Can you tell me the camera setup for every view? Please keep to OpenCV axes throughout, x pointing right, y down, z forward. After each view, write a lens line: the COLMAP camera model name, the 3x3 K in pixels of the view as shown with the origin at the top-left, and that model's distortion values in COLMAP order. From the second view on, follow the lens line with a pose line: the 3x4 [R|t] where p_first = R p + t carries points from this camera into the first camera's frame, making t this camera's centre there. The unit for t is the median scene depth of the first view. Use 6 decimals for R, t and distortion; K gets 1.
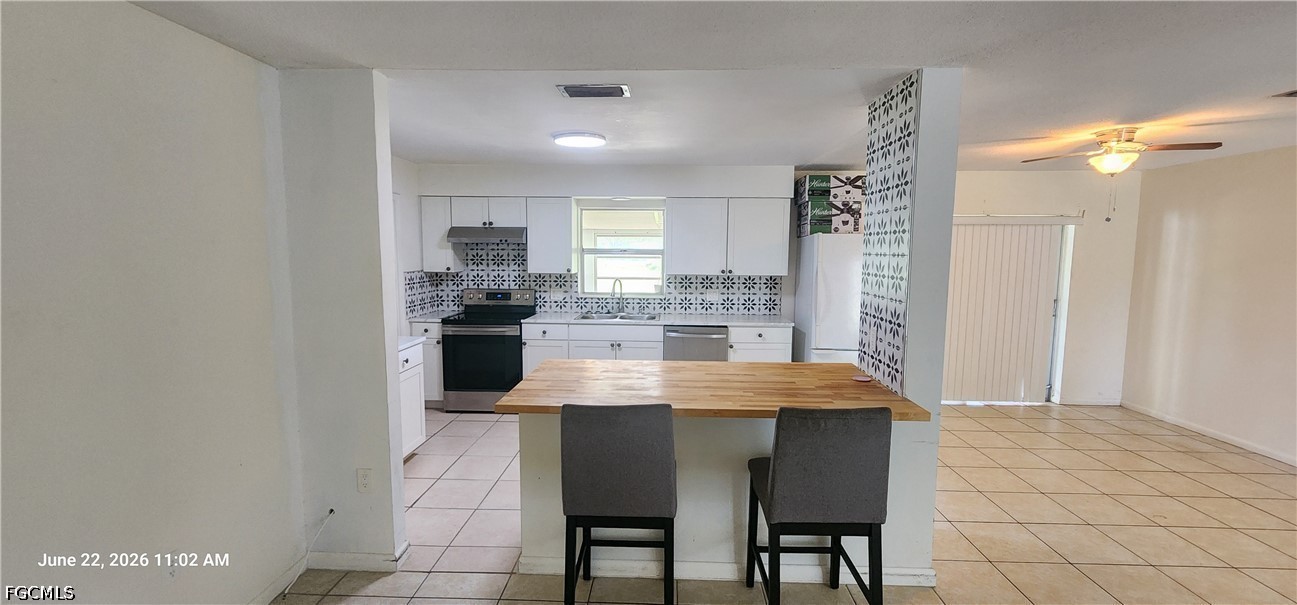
lens RADIAL K [[530.3, 0, 648.5], [0, 530.3, 302.5], [0, 0, 1]] dist [0.001262, 0.000186]
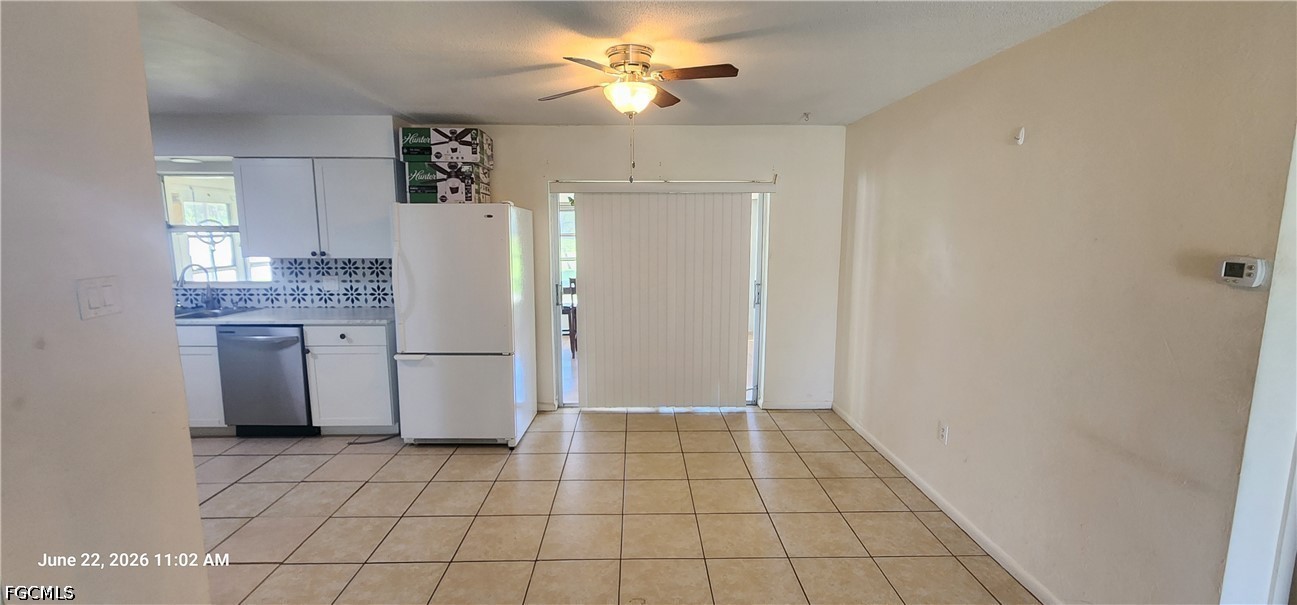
lens RADIAL K [[533.8, 0, 642.6], [0, 533.8, 294.2], [0, 0, 1]] dist [0.015076, 0.000035]
pose [[0.998500, -0.013258, 0.053130, 0.600367], [0.012191, 0.999718, 0.020371, -0.009136], [-0.053385, -0.019692, 0.998380, 0.193967]]
